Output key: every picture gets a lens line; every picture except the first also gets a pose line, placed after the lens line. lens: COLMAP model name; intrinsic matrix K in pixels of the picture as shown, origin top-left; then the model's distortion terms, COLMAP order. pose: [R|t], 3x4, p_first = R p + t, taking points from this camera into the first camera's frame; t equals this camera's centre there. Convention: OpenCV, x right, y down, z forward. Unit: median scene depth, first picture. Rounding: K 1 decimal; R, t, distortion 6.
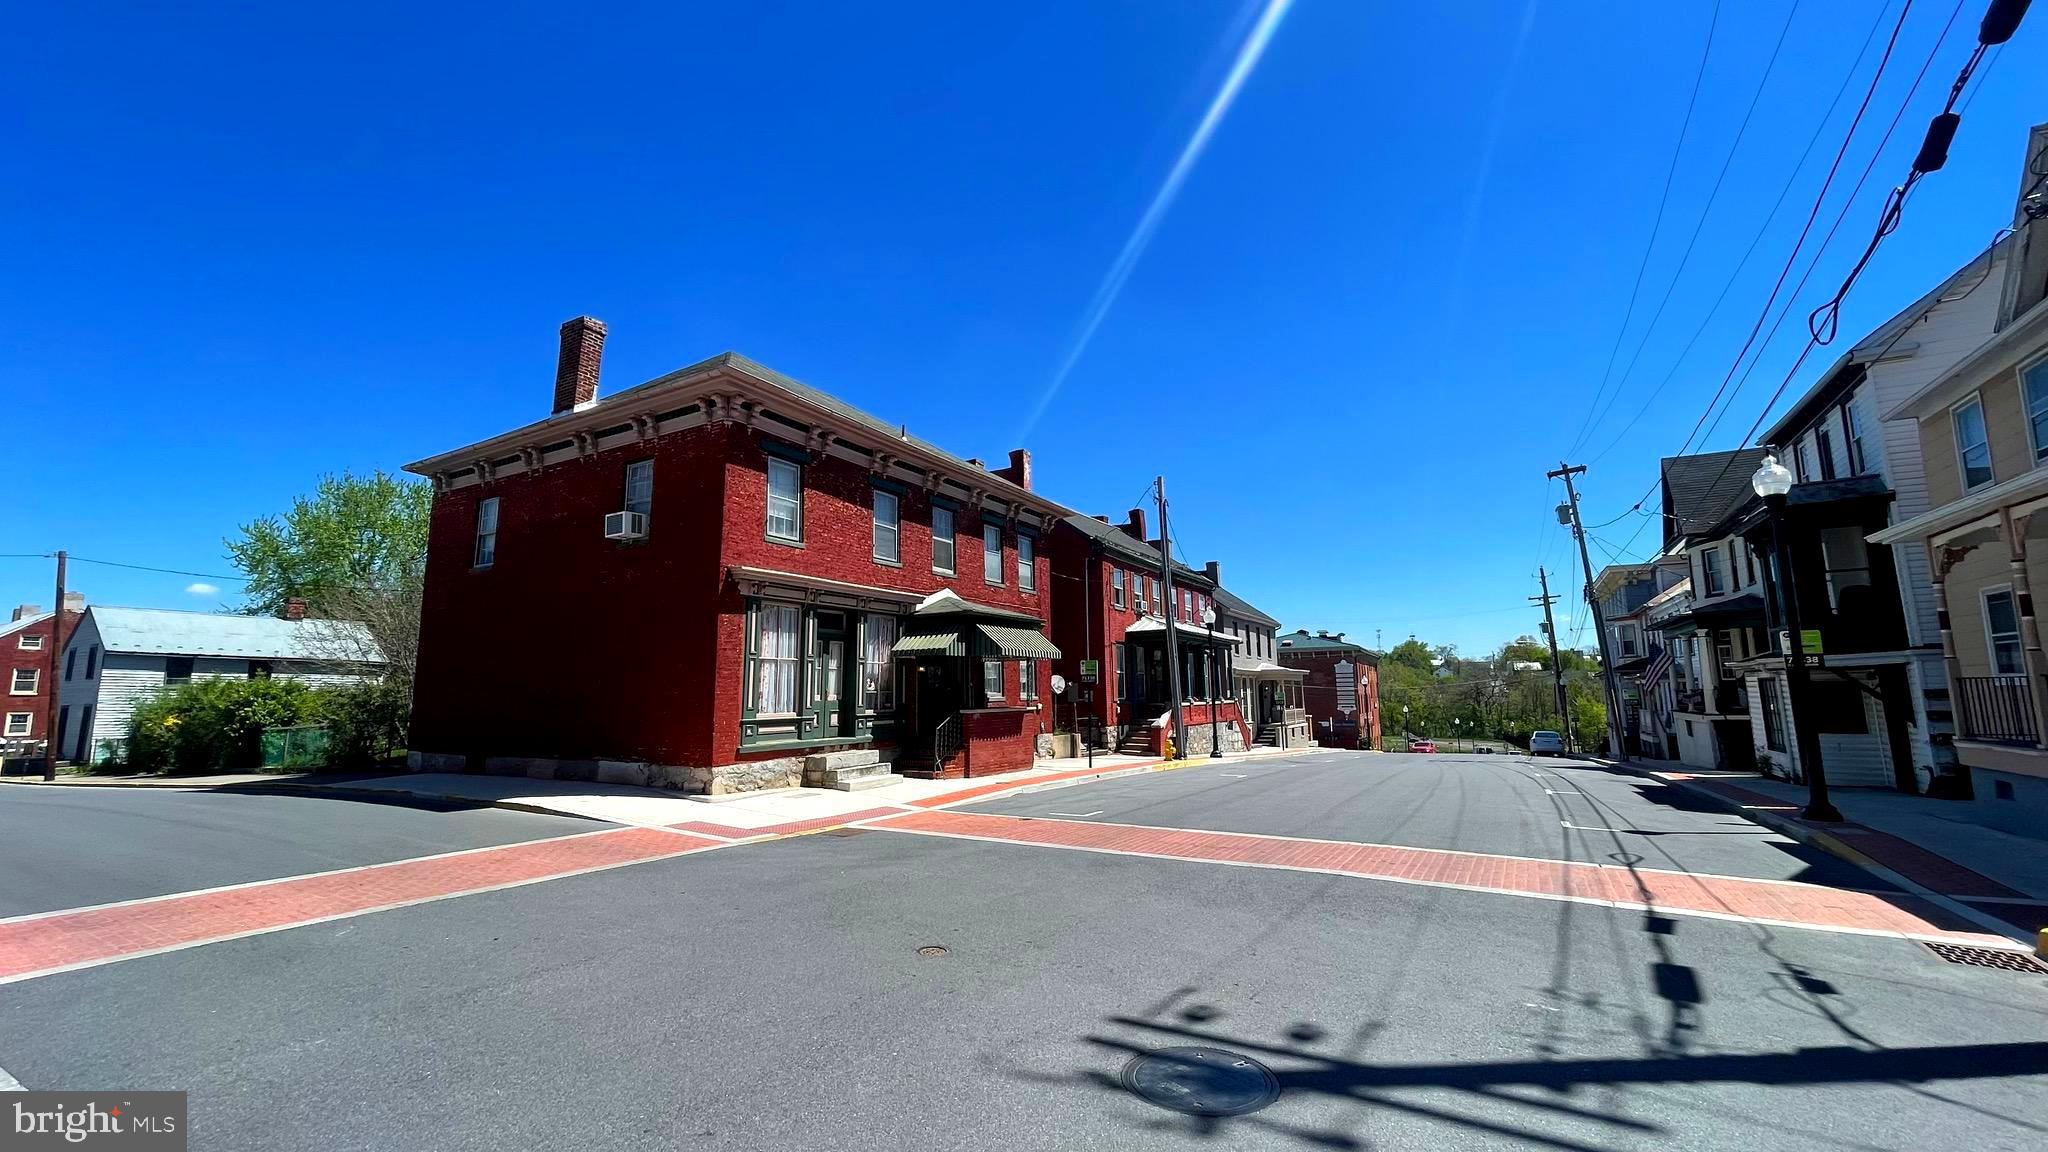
lens RADIAL K [[824.8, 0, 1033.1], [0, 824.8, 571.2], [0, 0, 1]] dist [0.003767, 0.000782]
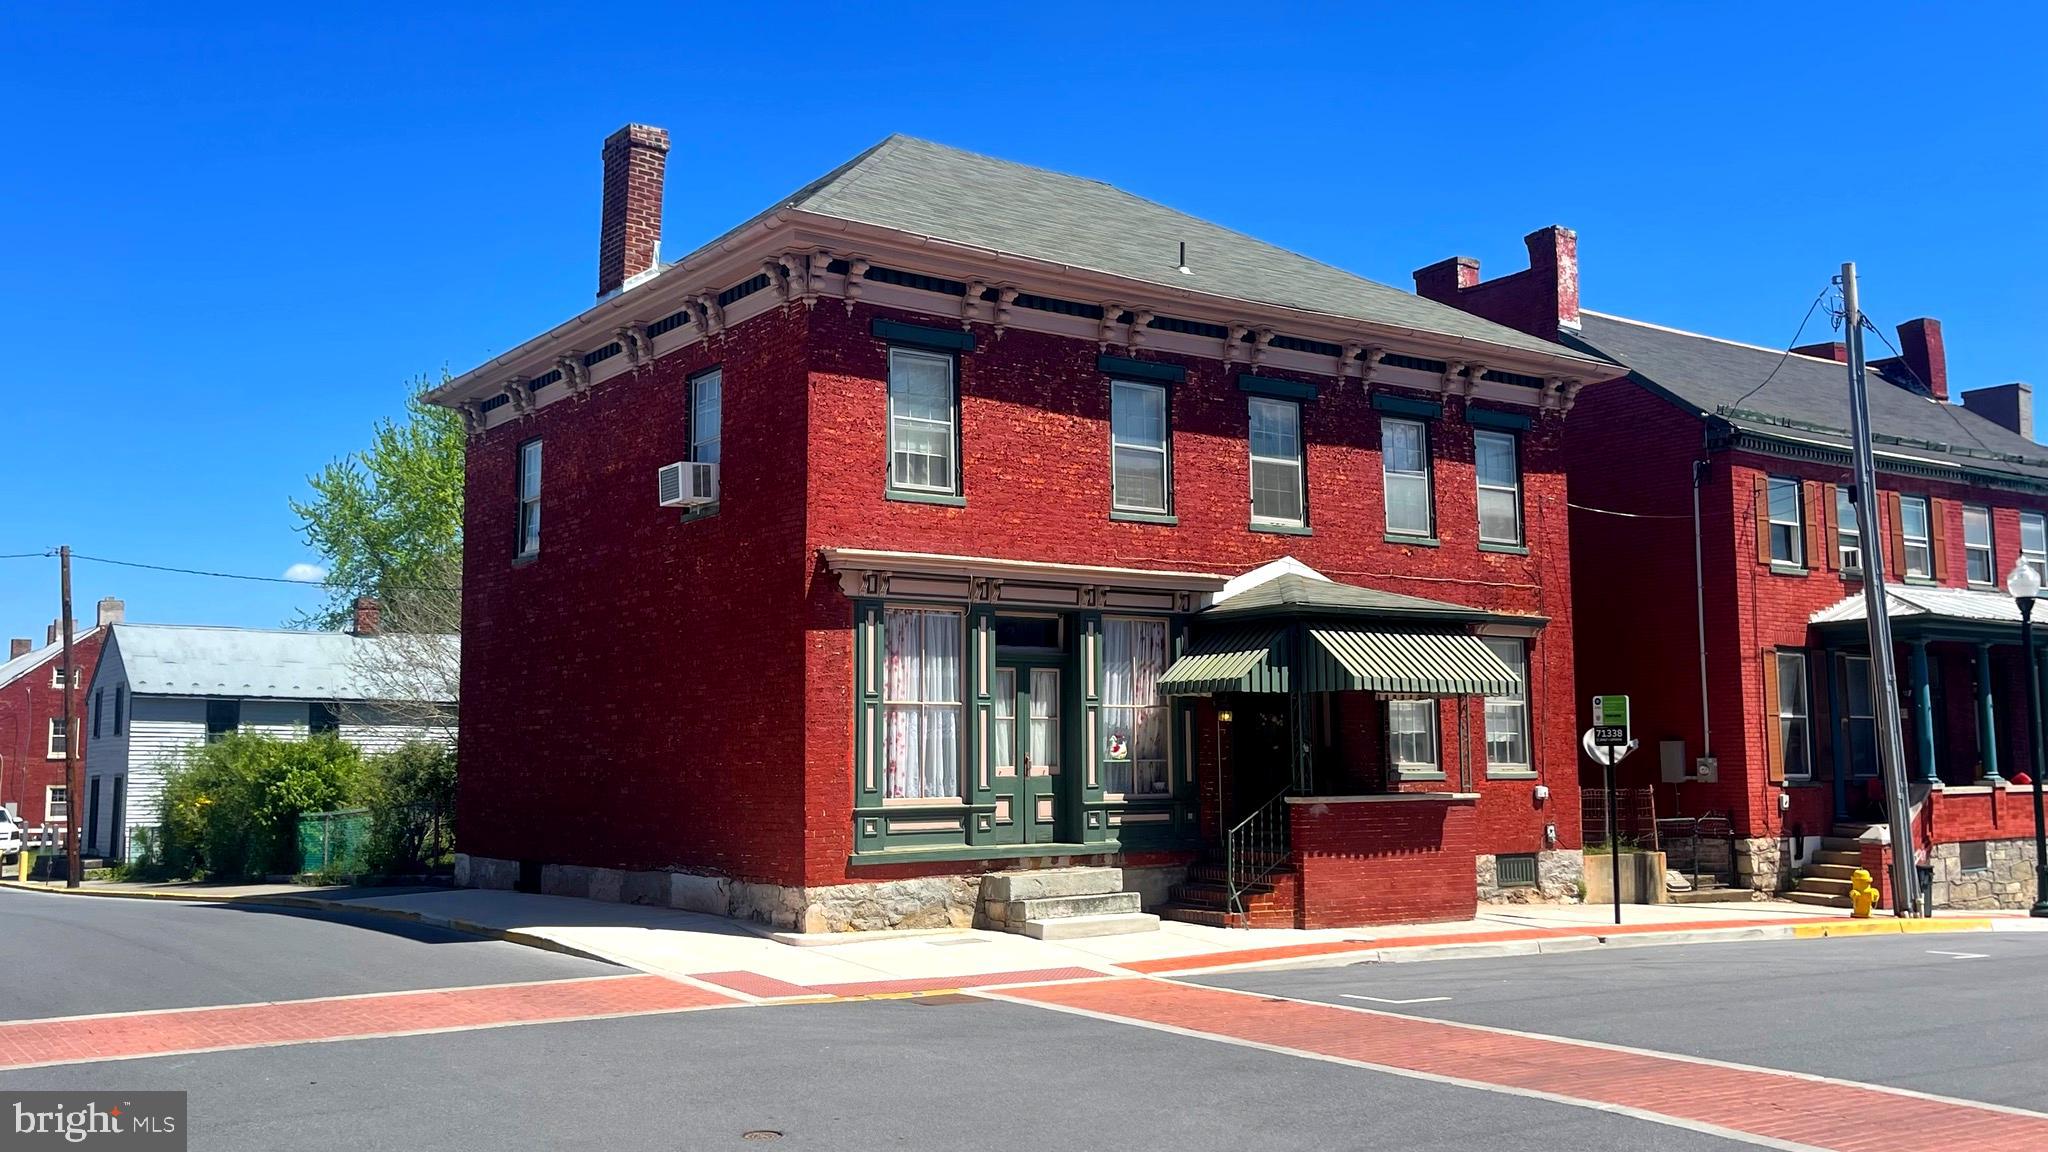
lens RADIAL K [[1839.4, 0, 1019.4], [0, 1839.4, 576.5], [0, 0, 1]] dist [0.091305, -0.032423]
pose [[0.913590, -0.037341, -0.404919, 0.219907], [0.057992, 0.997561, 0.038848, -0.022135], [0.402480, -0.058973, 0.913527, -0.106624]]
